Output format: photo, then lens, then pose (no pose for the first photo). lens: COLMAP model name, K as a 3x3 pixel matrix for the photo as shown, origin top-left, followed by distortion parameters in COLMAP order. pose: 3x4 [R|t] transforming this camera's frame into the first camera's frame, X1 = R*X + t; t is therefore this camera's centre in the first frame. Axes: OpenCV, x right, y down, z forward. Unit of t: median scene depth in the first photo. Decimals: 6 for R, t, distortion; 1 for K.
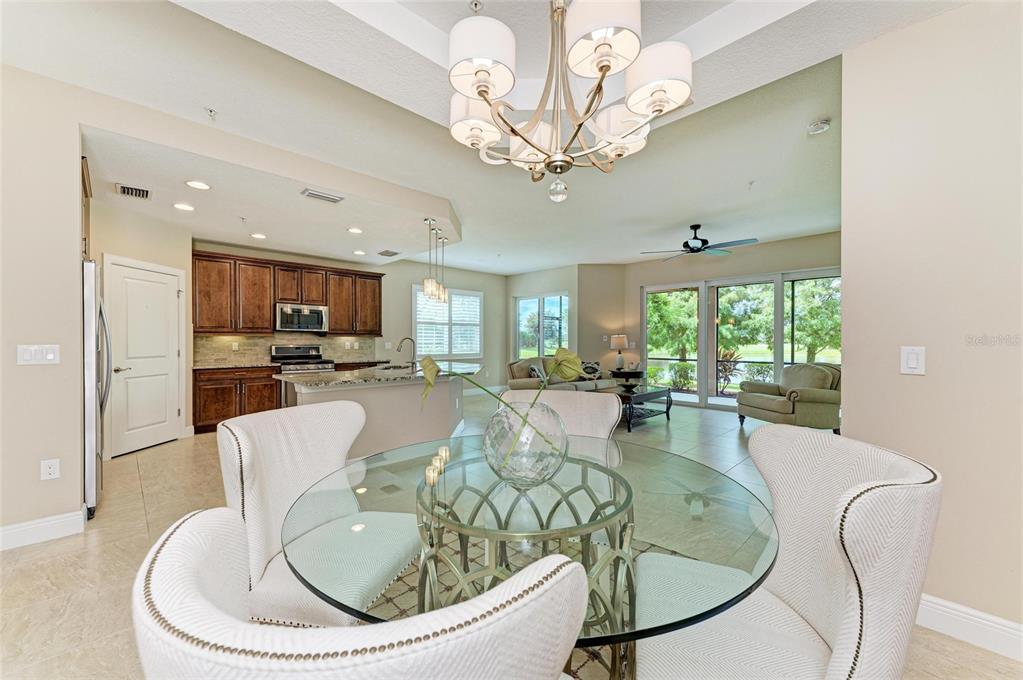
lens RADIAL K [[400.9, 0, 513.8], [0, 400.9, 341.0], [0, 0, 1]] dist [0.020864, 0.000044]
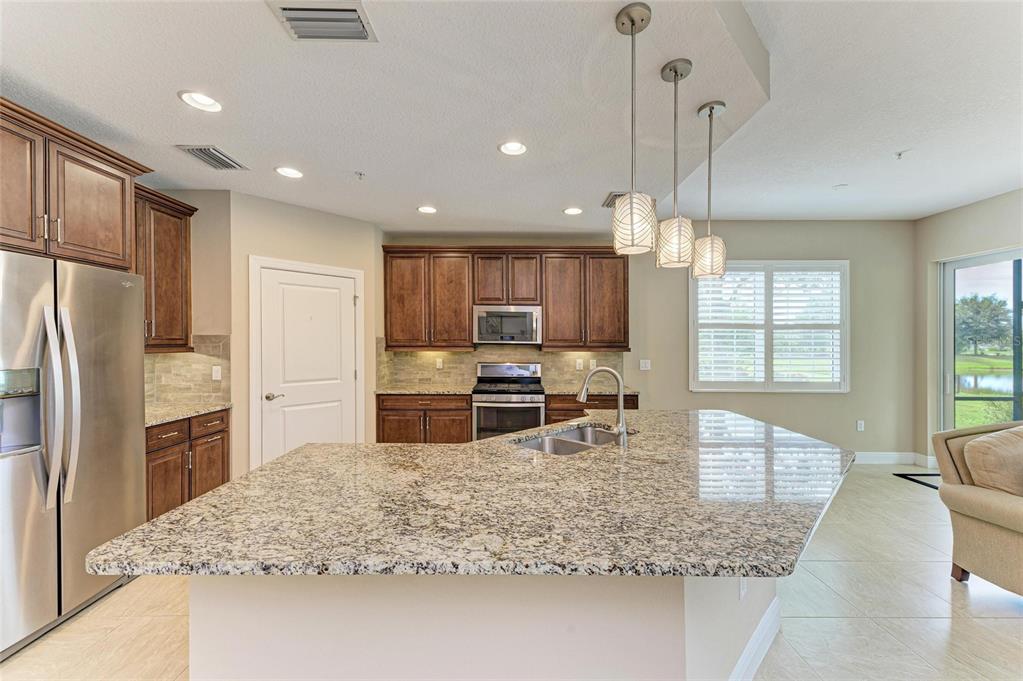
lens RADIAL K [[400.9, 0, 513.8], [0, 400.9, 341.5], [0, 0, 1]] dist [0.020864, 0.000044]
pose [[0.720055, 0.000802, -0.693917, -0.033815], [-0.003574, 0.999990, -0.002553, -0.023063], [0.693908, 0.004319, 0.720051, 0.441646]]
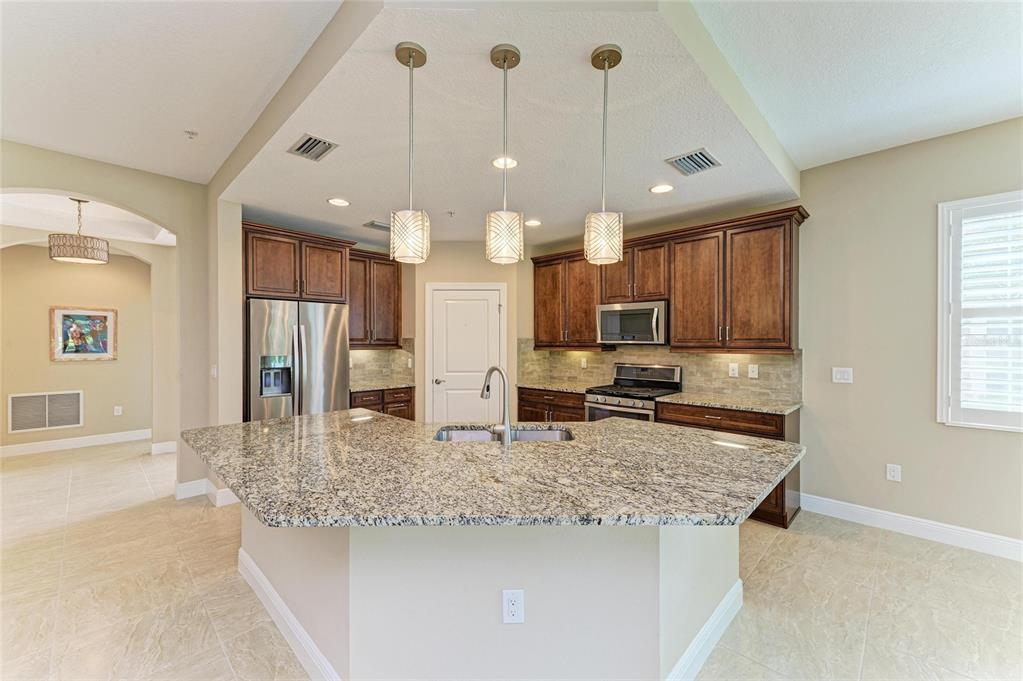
lens RADIAL K [[406.8, 0, 513.1], [0, 406.8, 342.5], [0, 0, 1]] dist [0.014305, 0.000088]
pose [[0.028839, 0.000578, -0.999584, 0.103956], [-0.001083, 0.999999, 0.000547, -0.023094], [0.999583, 0.001067, 0.028839, 0.684641]]
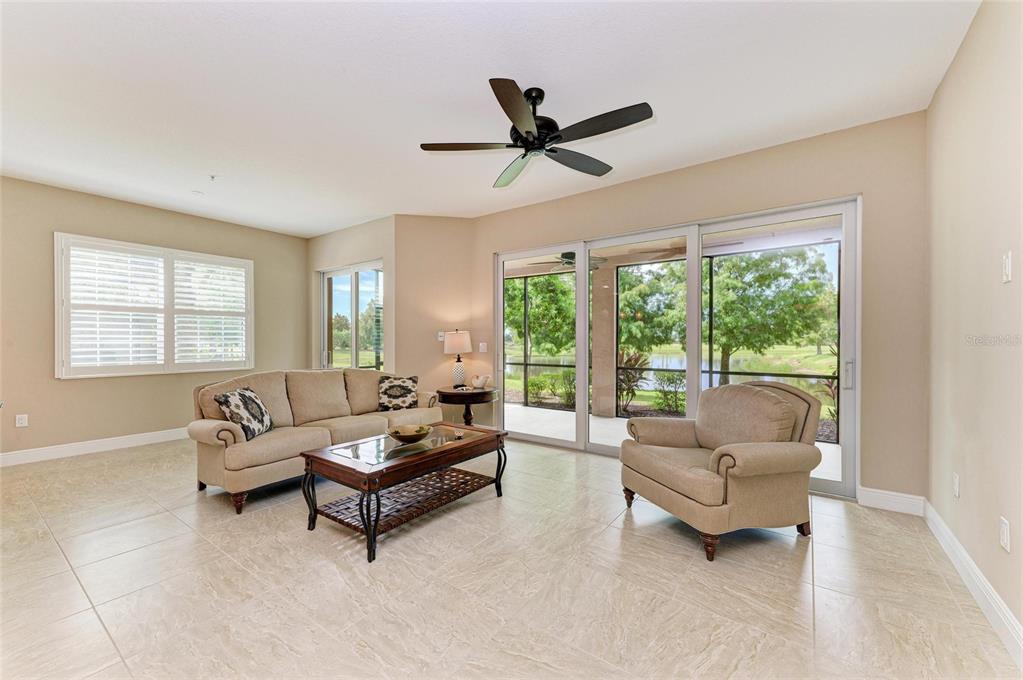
lens RADIAL K [[406.8, 0, 513.1], [0, 406.8, 342.0], [0, 0, 1]] dist [0.014305, 0.000088]
pose [[0.986133, -0.000496, 0.165955, 0.266154], [-0.000176, 0.999992, 0.004029, -0.001171], [-0.165955, -0.004002, 0.986125, 0.412106]]
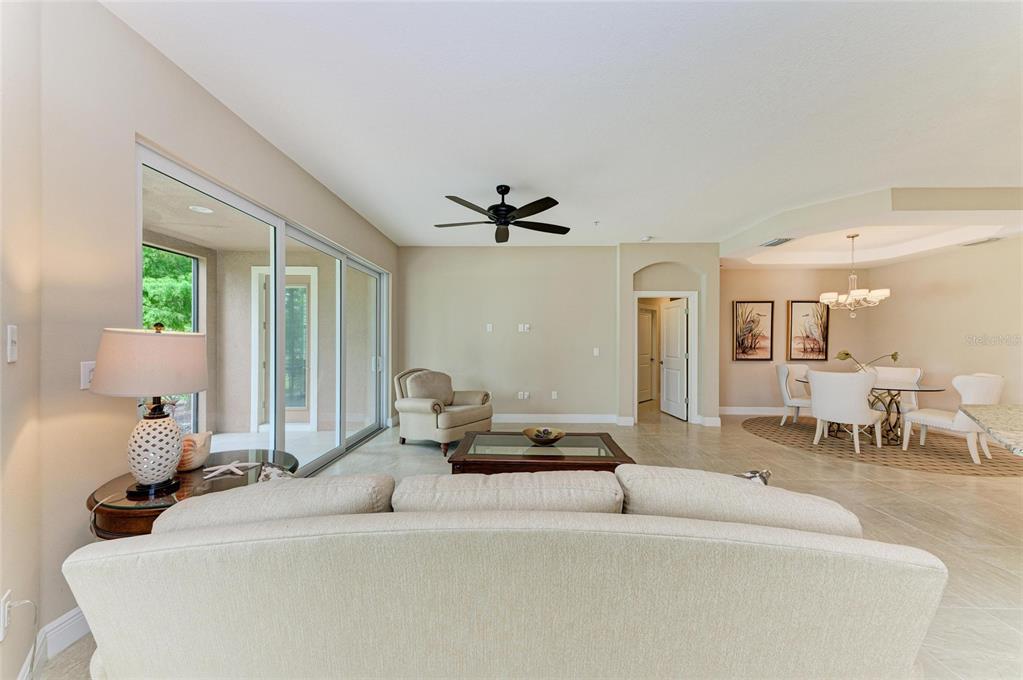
lens RADIAL K [[356.0, 0, 511.5], [0, 356.0, 340.0], [0, 0, 1]] dist [-0.000802, 0.000024]
pose [[-0.696791, -0.002235, 0.717270, -0.013731], [-0.004733, 0.999988, -0.001482, -0.010382], [-0.717258, -0.004427, -0.696793, 1.098052]]
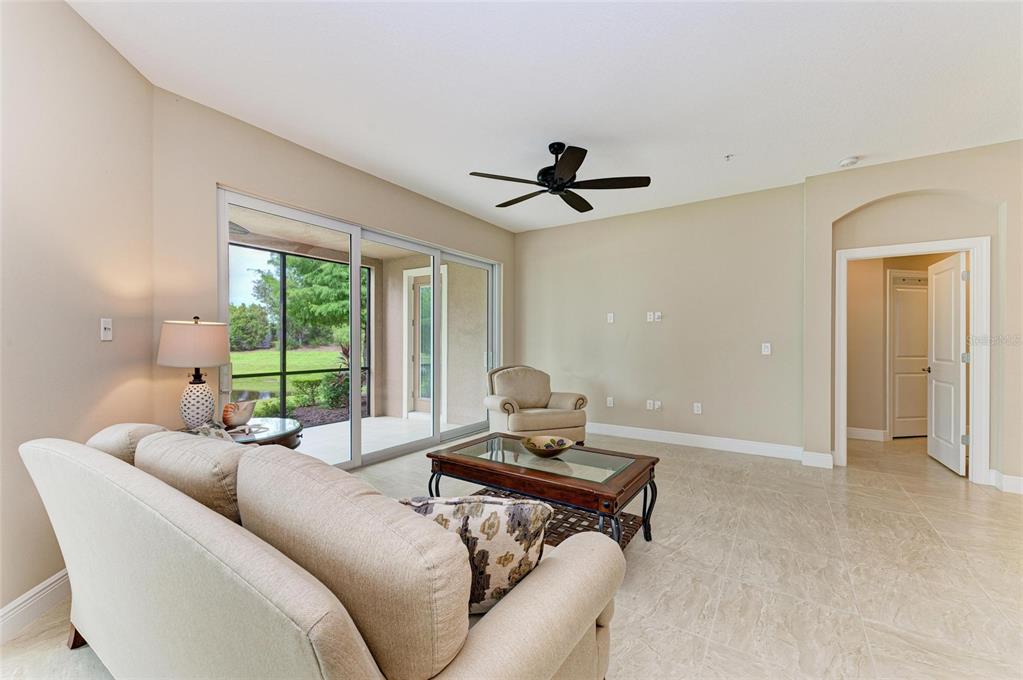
lens RADIAL K [[413.1, 0, 498.3], [0, 413.1, 340.6], [0, 0, 1]] dist [0.000944, 0.000027]
pose [[-0.187817, -0.003905, 0.982196, -0.102122], [-0.000096, 0.999992, 0.003957, -0.001132], [-0.982204, 0.000649, -0.187816, 0.920984]]
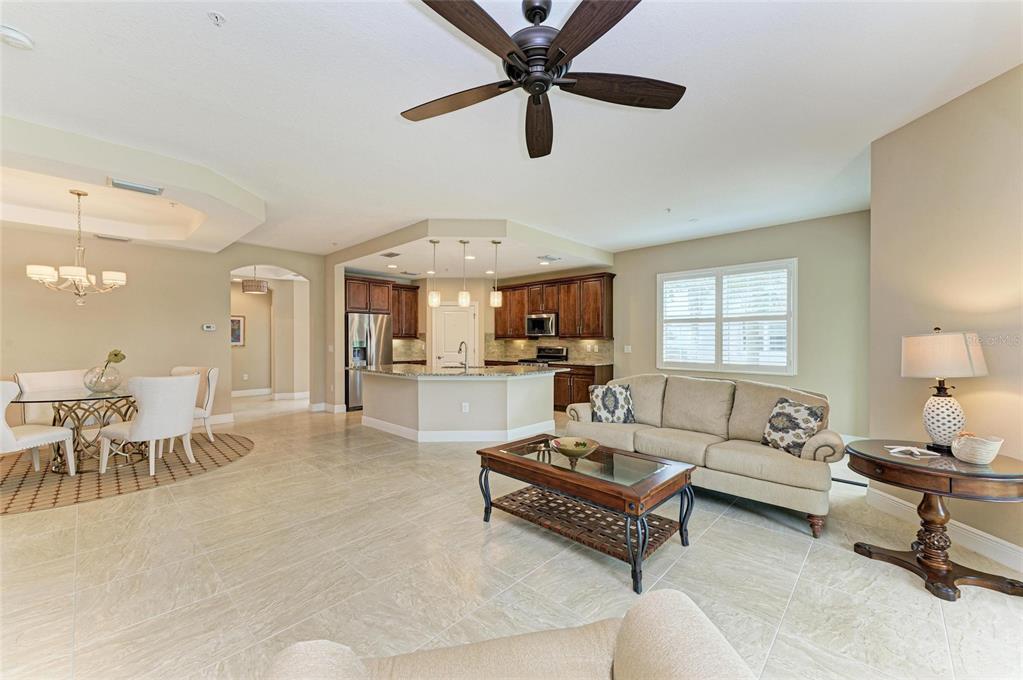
lens RADIAL K [[400.9, 0, 513.8], [0, 400.9, 341.0], [0, 0, 1]] dist [0.020864, 0.000044]
pose [[0.043860, 0.002480, -0.999035, 0.599548], [-0.000280, 0.999997, 0.002470, -0.009449], [0.999038, 0.000171, 0.043860, 0.744478]]
